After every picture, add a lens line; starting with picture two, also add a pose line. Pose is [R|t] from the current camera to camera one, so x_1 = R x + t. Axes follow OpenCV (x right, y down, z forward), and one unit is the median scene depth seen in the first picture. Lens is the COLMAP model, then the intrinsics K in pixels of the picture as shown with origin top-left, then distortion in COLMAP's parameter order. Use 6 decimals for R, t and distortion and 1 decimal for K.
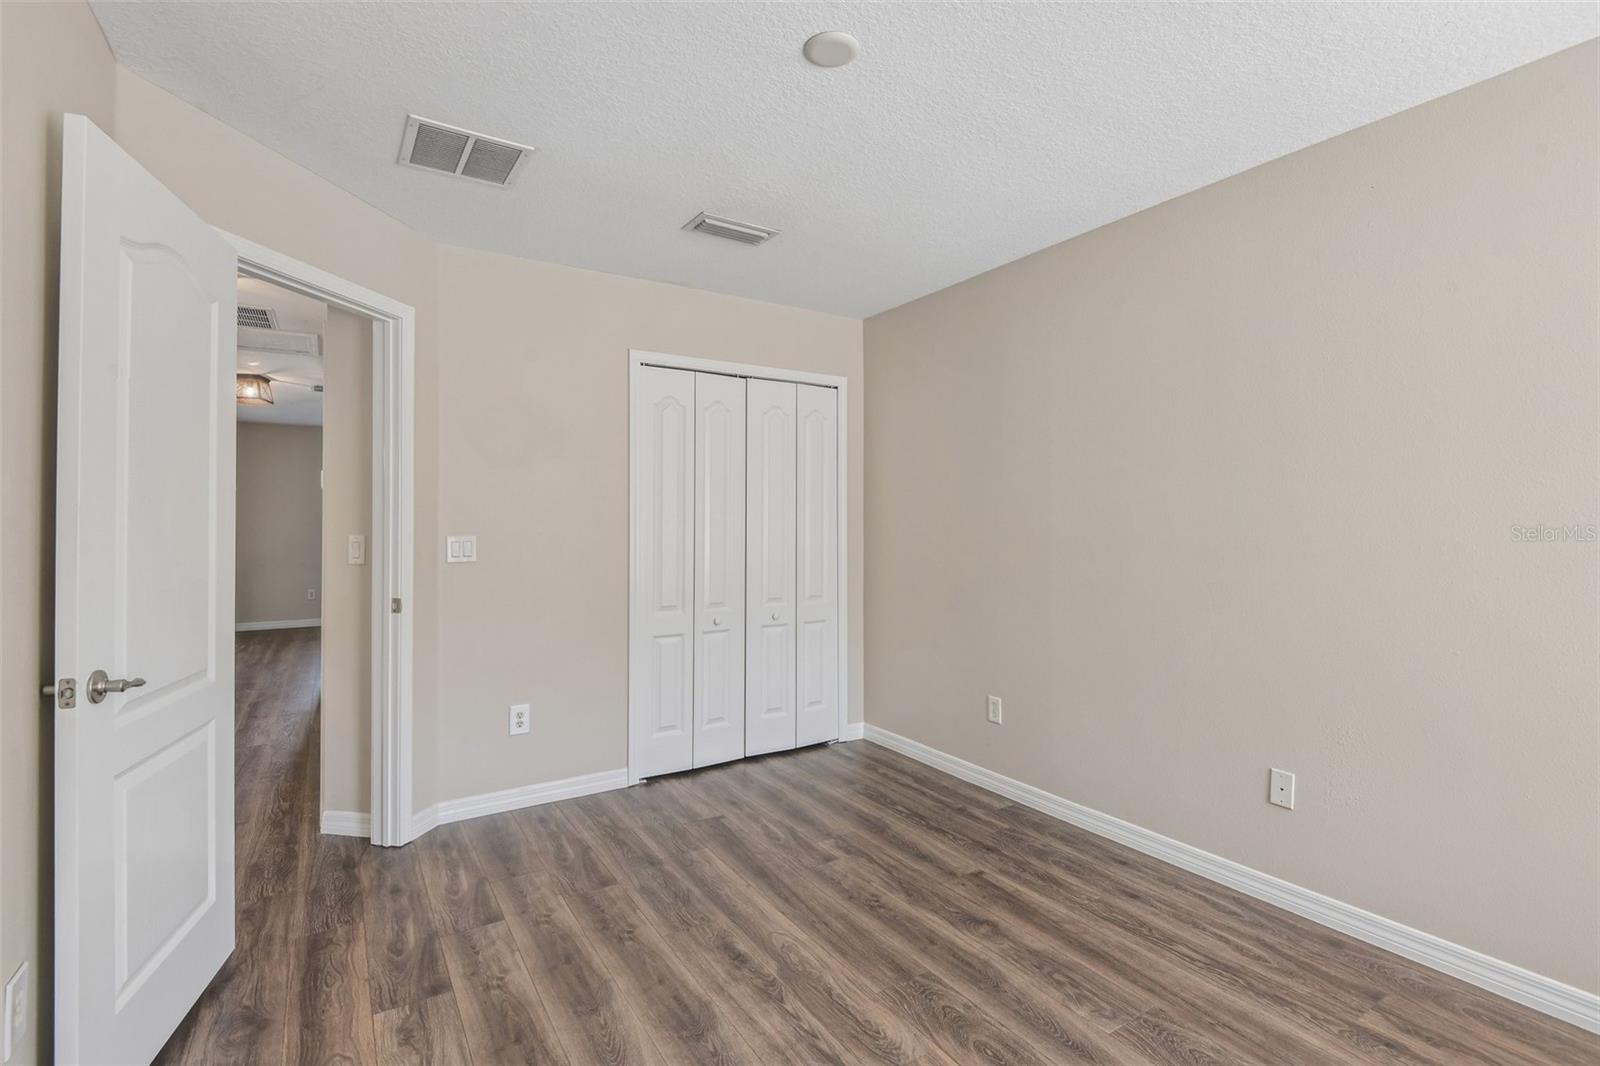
lens RADIAL K [[732.2, 0, 781.1], [0, 732.2, 509.0], [0, 0, 1]] dist [0.001941, -0.003763]
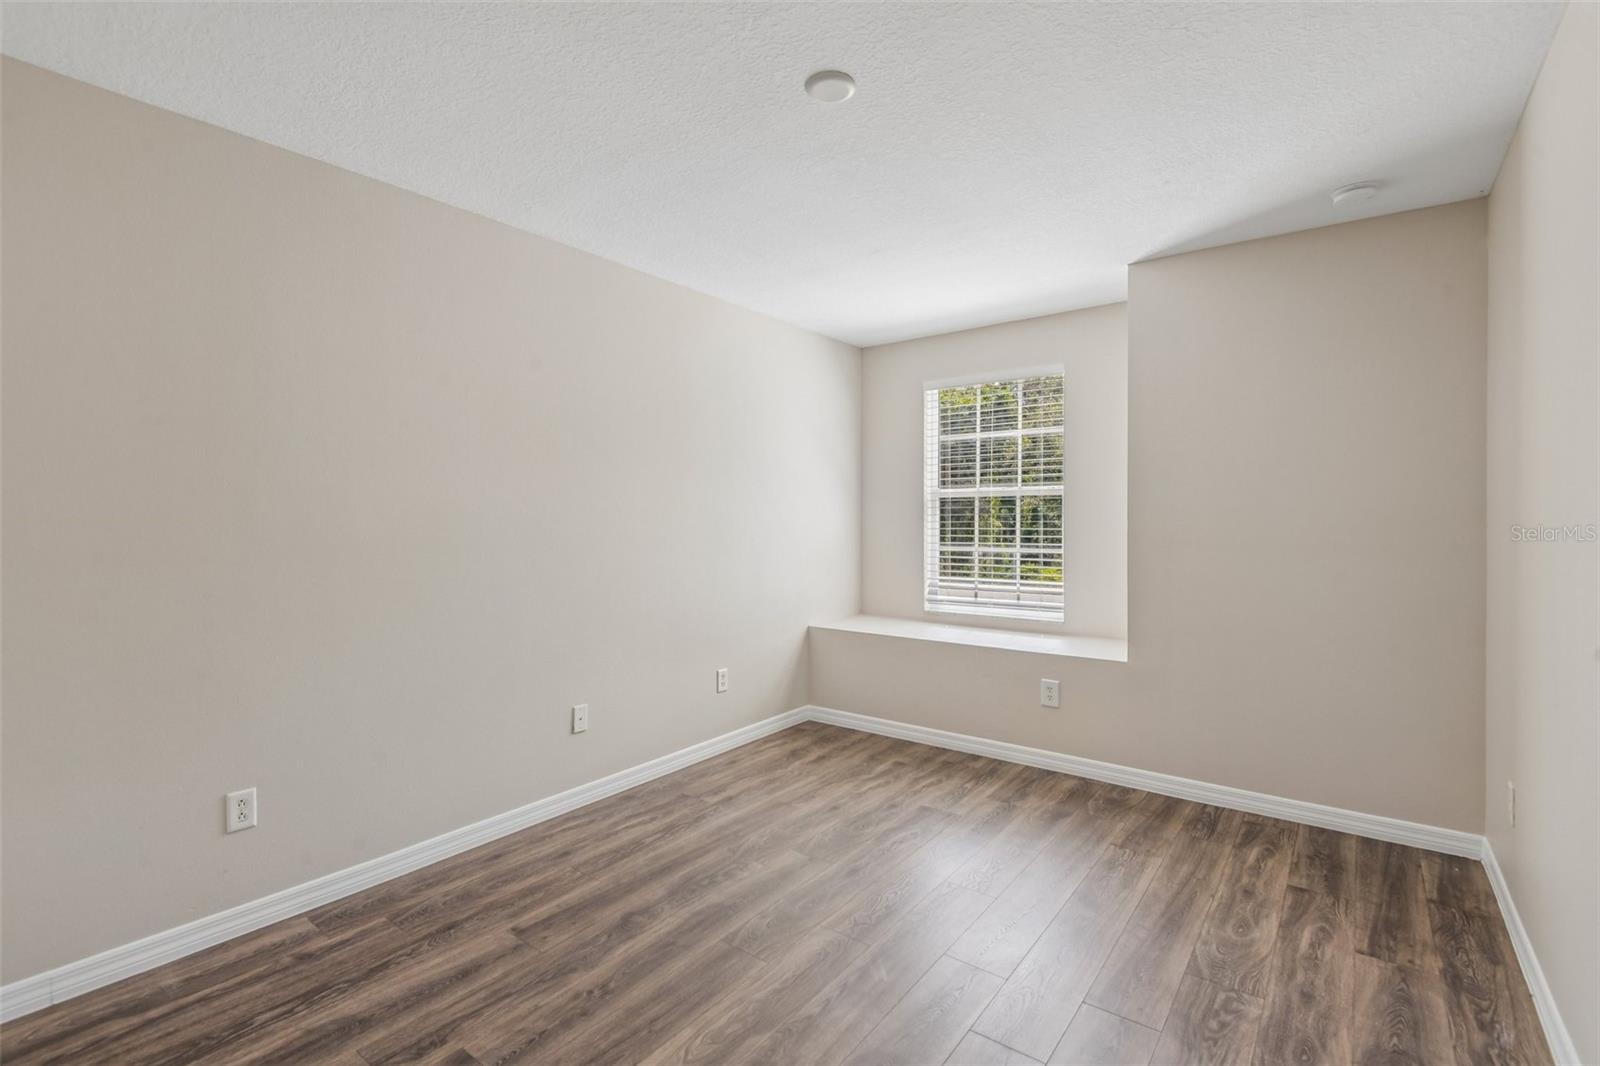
lens RADIAL K [[732.2, 0, 808.1], [0, 732.2, 528.5], [0, 0, 1]] dist [0.001941, -0.003763]
pose [[-0.367370, -0.009975, 0.930021, -0.694929], [-0.008069, 0.999939, 0.007537, 0.016638], [-0.930040, -0.004736, -0.367428, 1.063698]]
